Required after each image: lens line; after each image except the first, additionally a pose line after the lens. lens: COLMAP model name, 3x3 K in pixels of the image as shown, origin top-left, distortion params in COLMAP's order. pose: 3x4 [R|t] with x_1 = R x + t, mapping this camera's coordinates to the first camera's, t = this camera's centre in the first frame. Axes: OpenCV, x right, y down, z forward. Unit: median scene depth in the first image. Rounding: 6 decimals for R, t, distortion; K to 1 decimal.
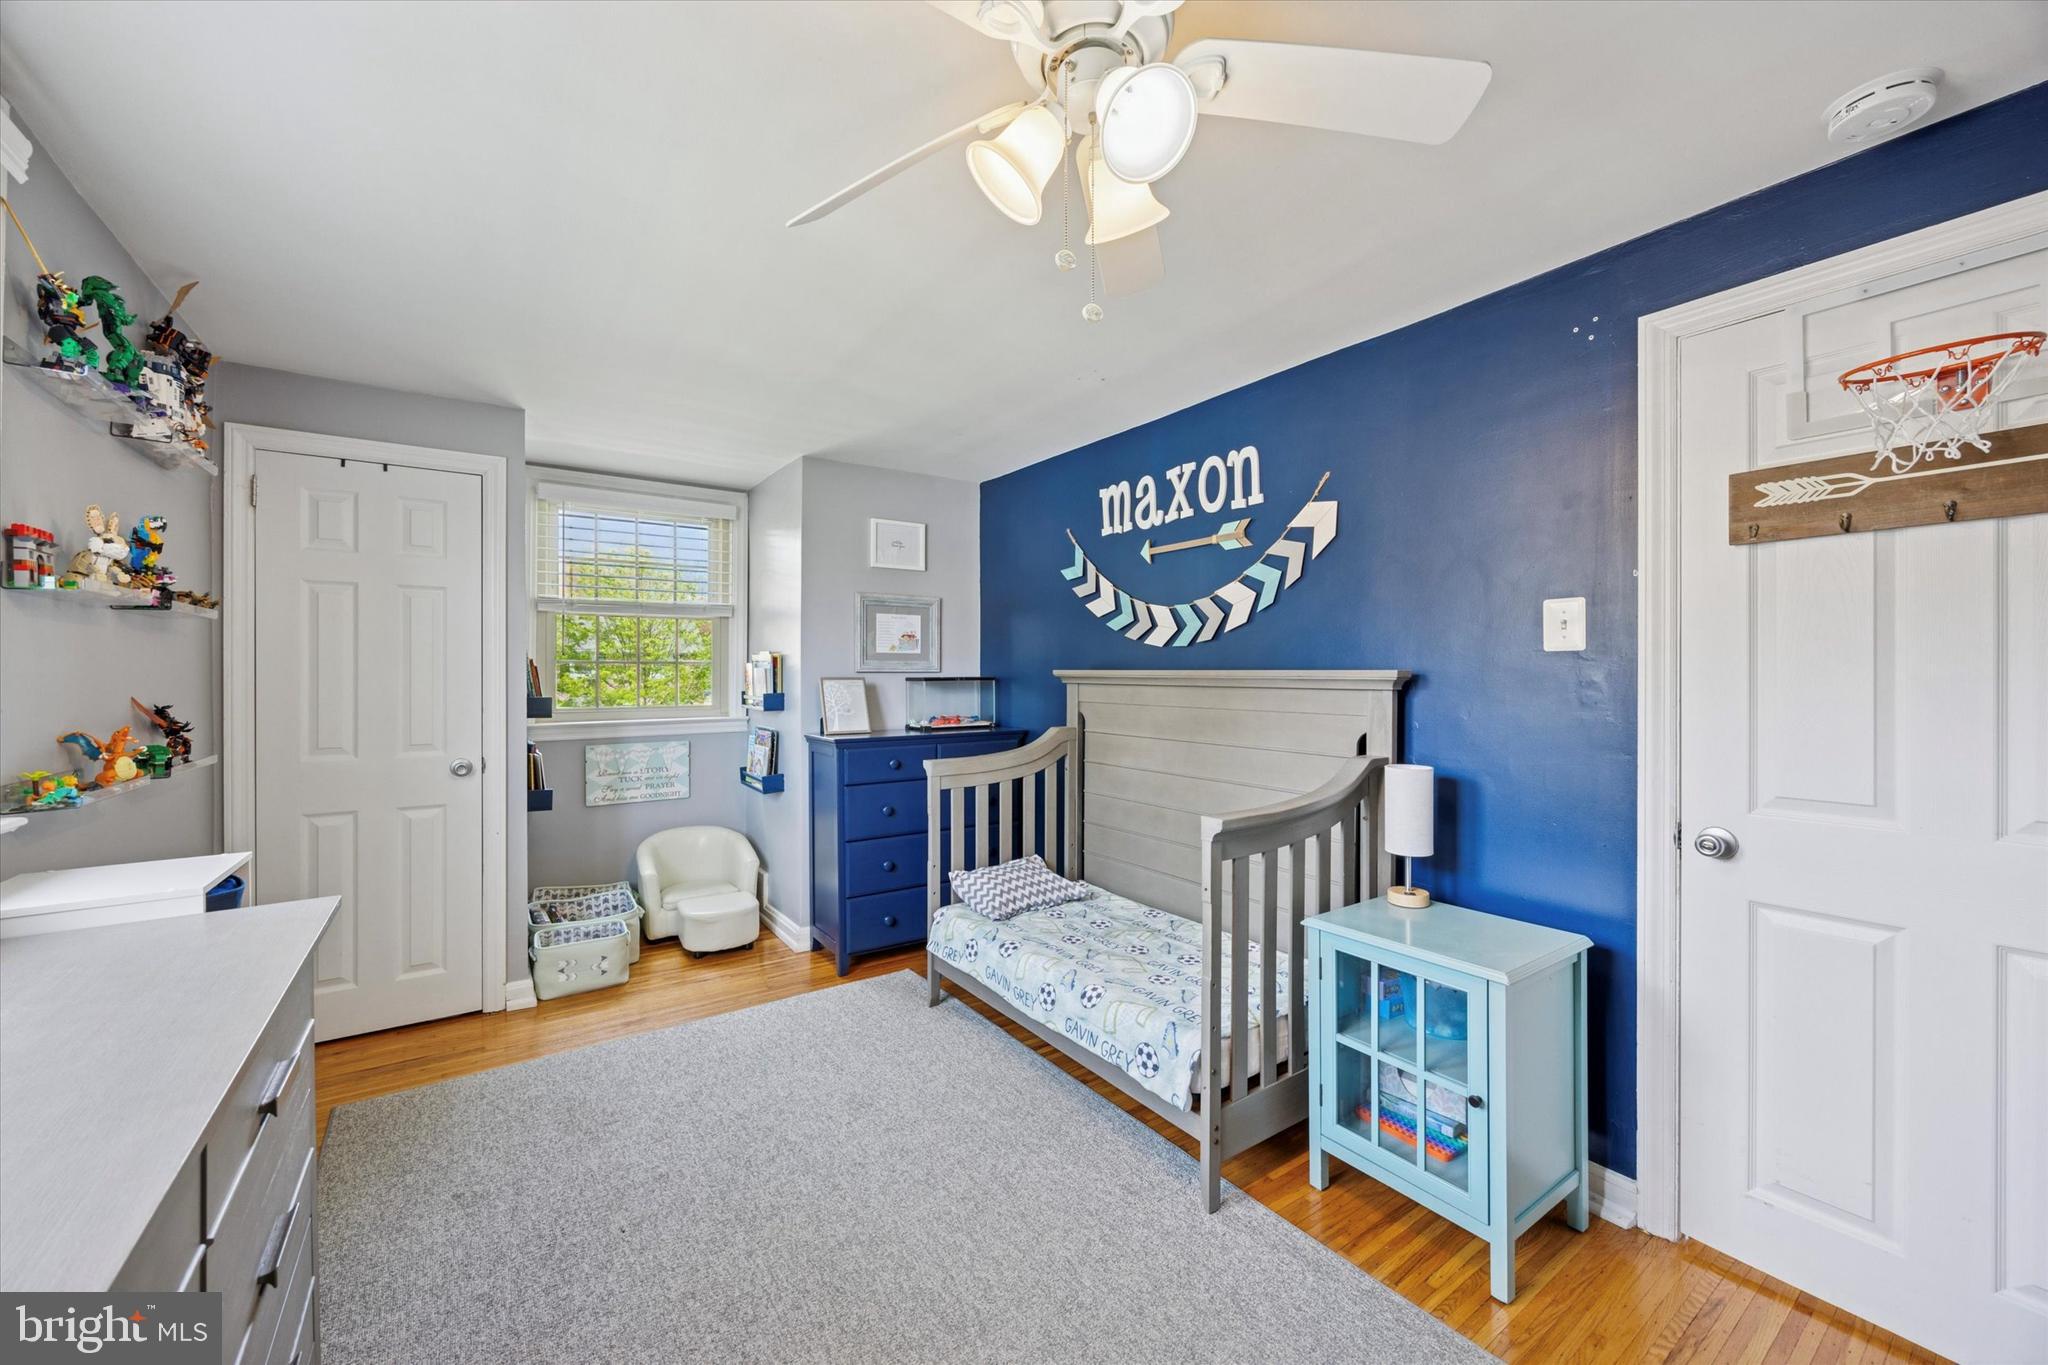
lens RADIAL K [[789.7, 0, 1015.3], [0, 789.7, 673.3], [0, 0, 1]] dist [0.002662, -0.000574]
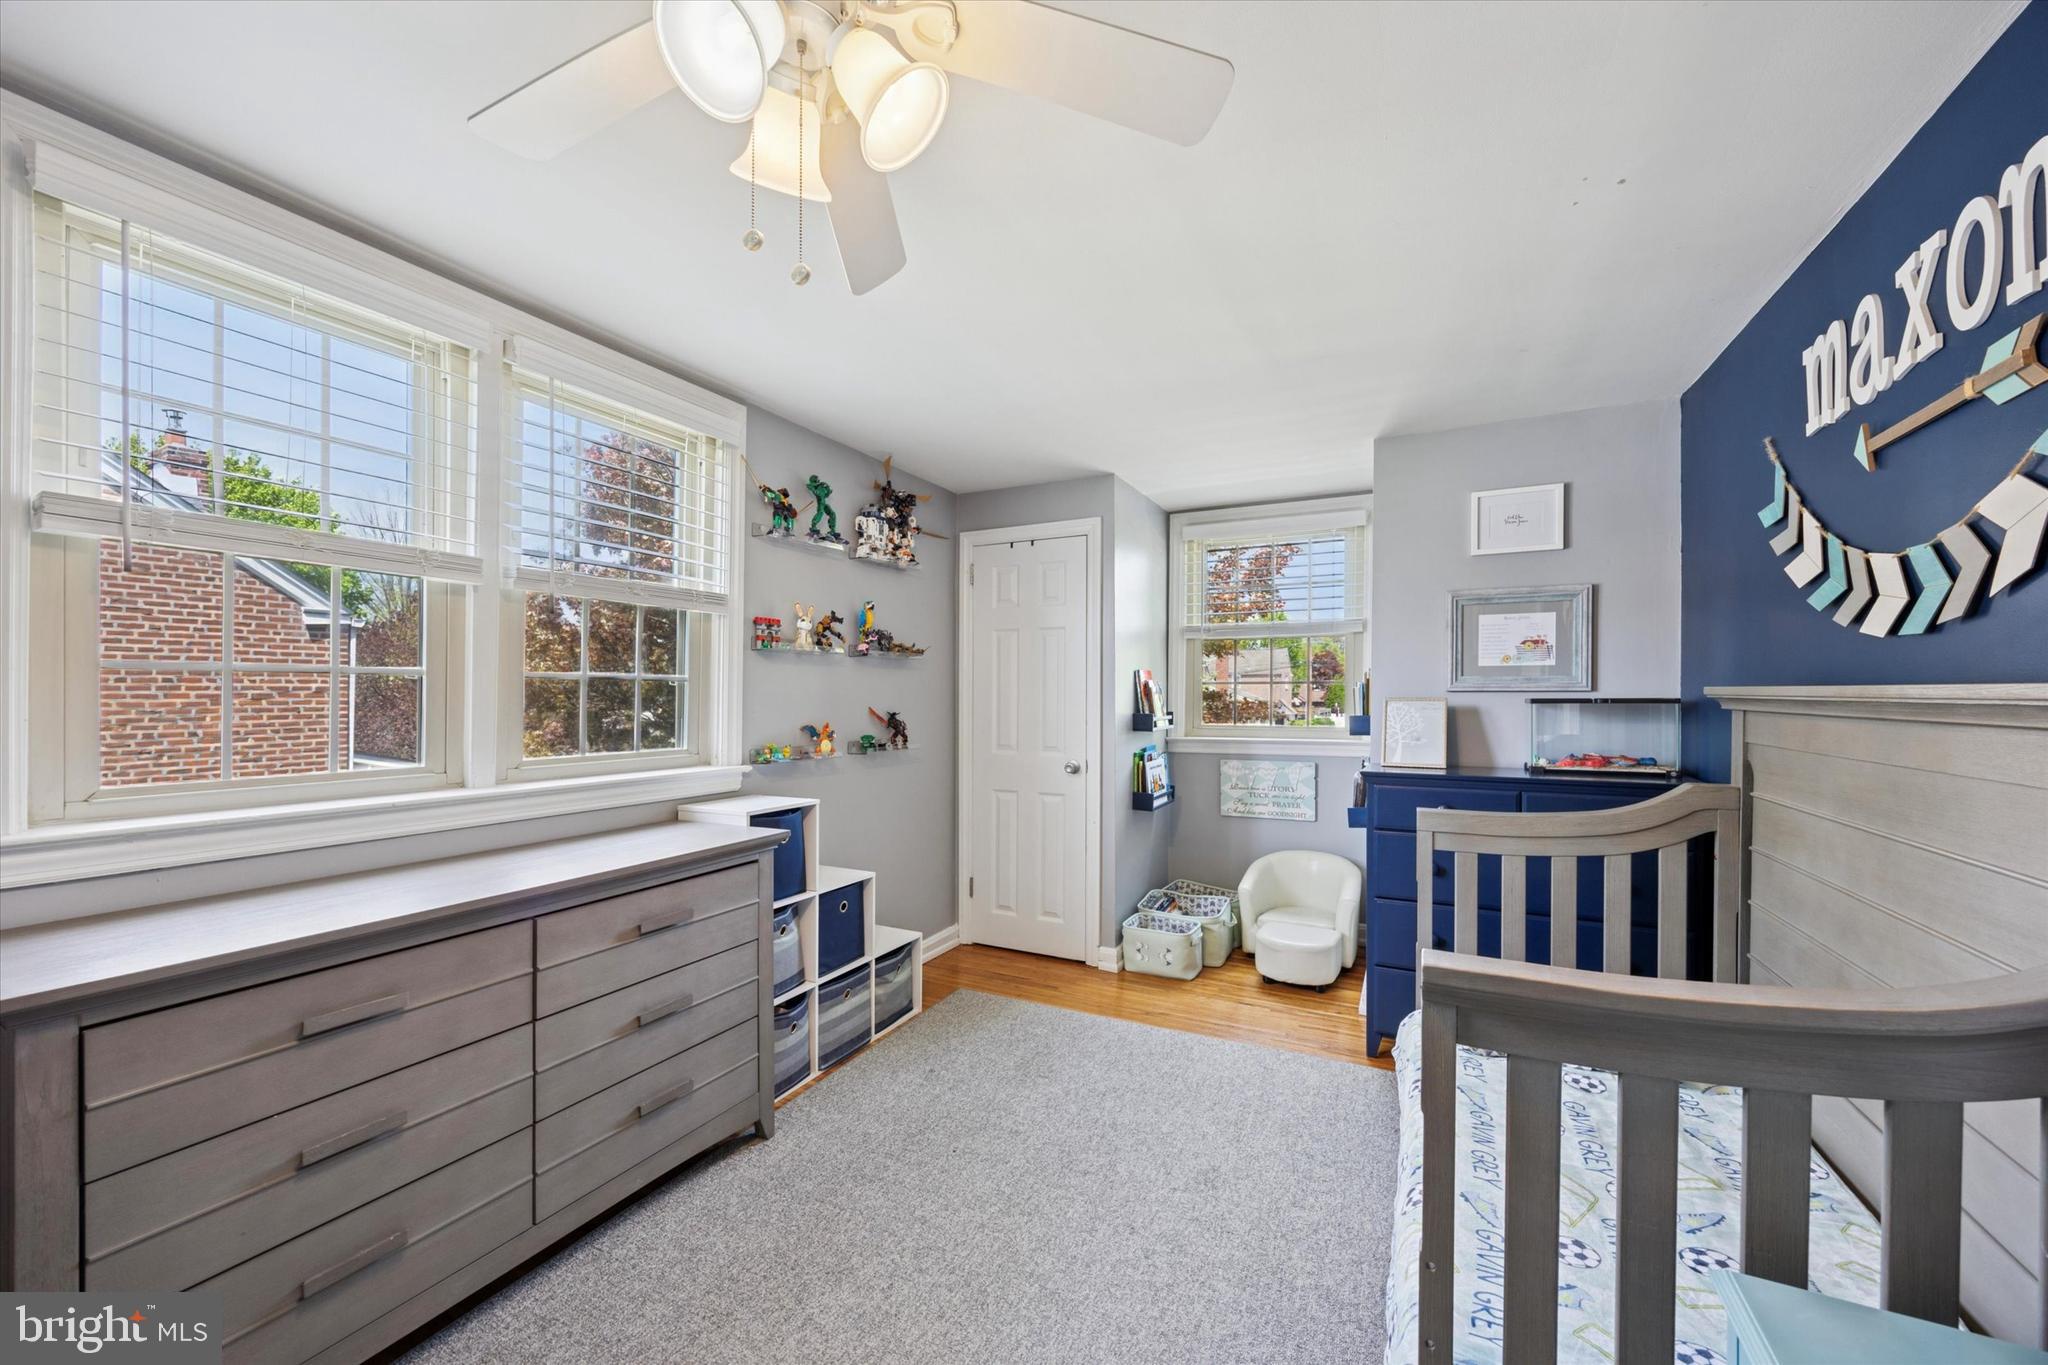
lens RADIAL K [[789.7, 0, 1020.3], [0, 789.7, 697.2], [0, 0, 1]] dist [0.002662, -0.000574]
pose [[0.477368, 0.003311, -0.878697, 0.347624], [0.000218, 0.999992, 0.003887, 0.001183], [0.878704, -0.002047, 0.477364, 0.288610]]
